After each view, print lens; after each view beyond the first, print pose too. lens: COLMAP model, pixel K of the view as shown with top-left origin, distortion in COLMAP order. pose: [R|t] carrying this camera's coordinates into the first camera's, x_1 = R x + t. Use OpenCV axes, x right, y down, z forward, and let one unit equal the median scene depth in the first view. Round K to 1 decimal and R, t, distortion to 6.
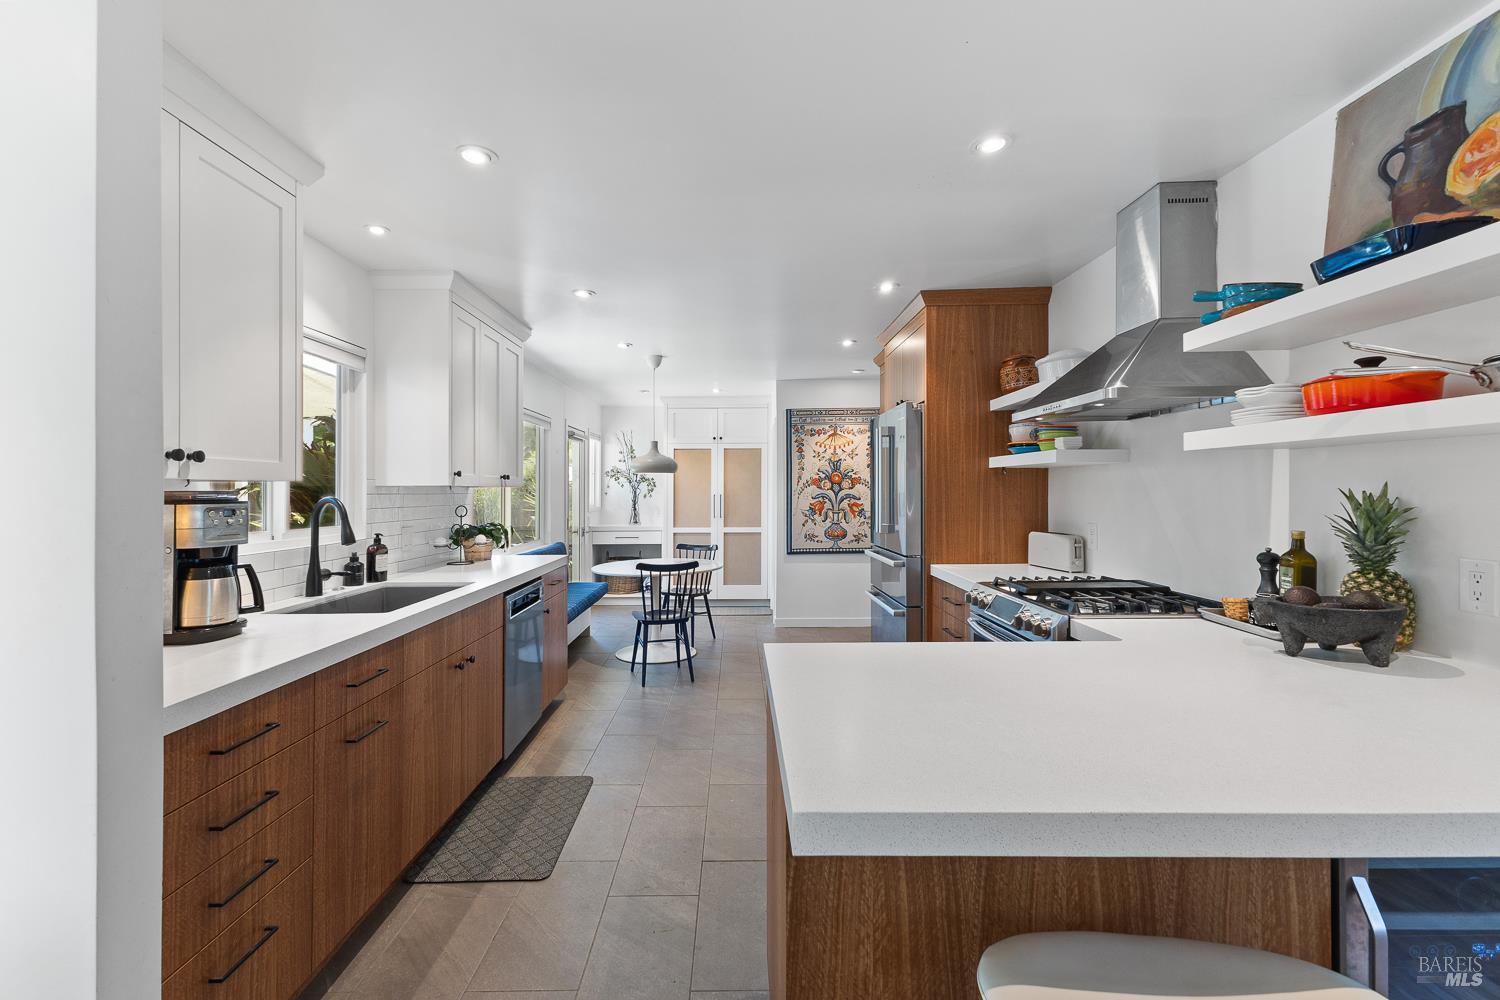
lens RADIAL K [[661.9, 0, 706.9], [0, 661.9, 495.2], [0, 0, 1]] dist [0.000799, -0.000216]
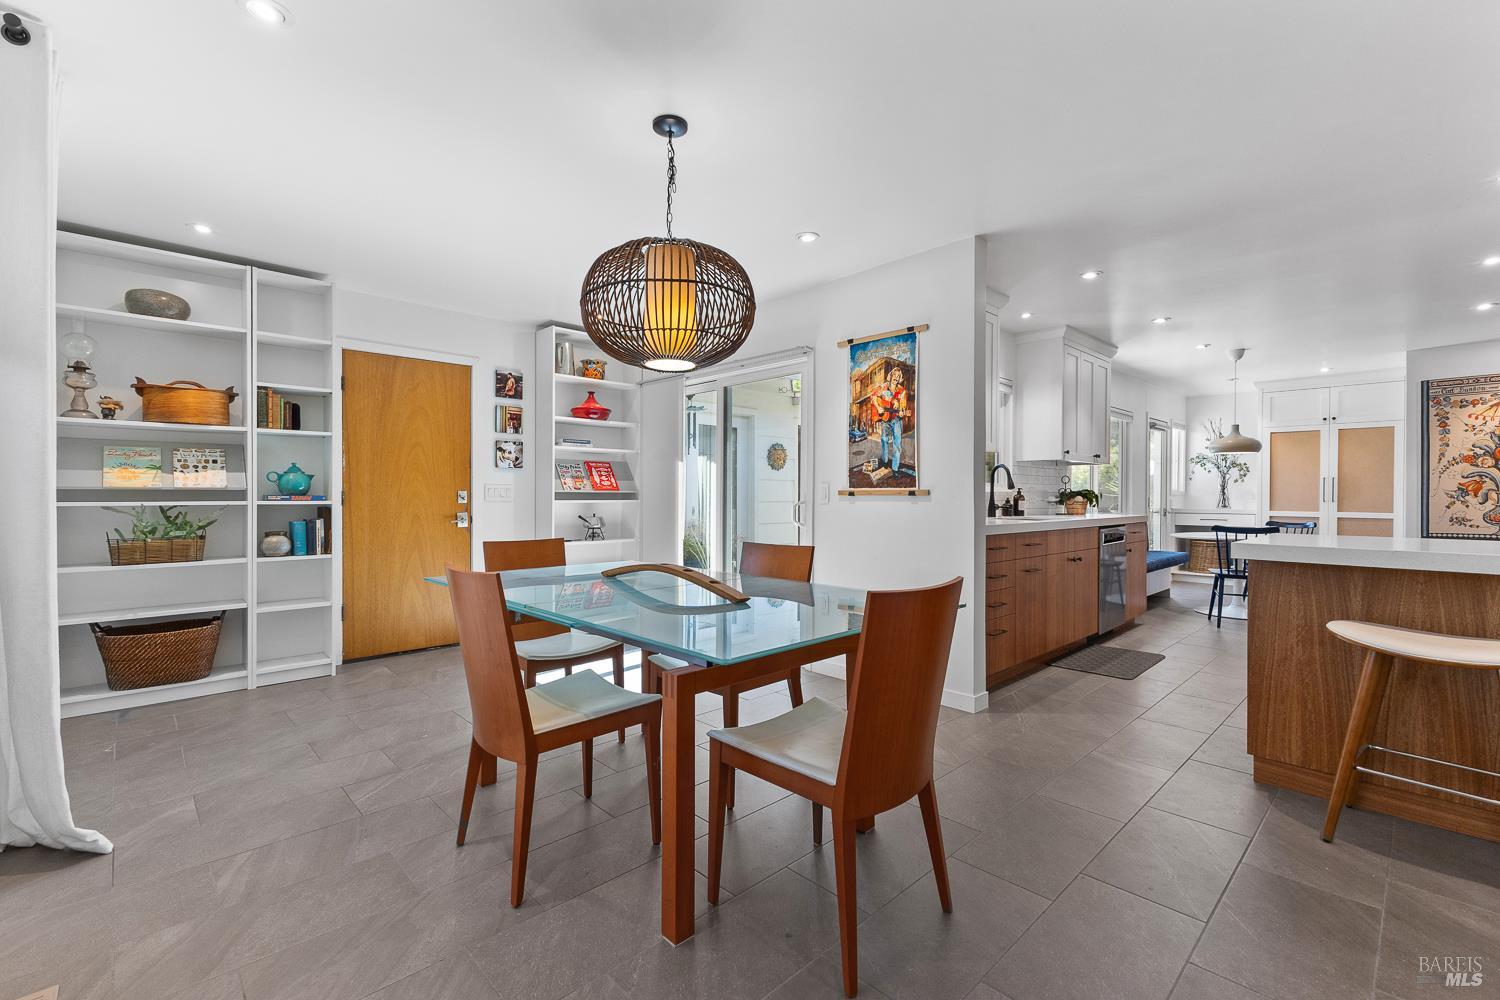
lens RADIAL K [[651.5, 0, 750.0], [0, 651.5, 500.0], [0, 0, 1]] dist [-0.001518, -0.000528]
pose [[0.724404, 0.006918, -0.689341, 0.067879], [-0.005163, 0.999976, 0.004610, 0.036127], [0.689356, 0.000220, 0.724423, -0.298137]]
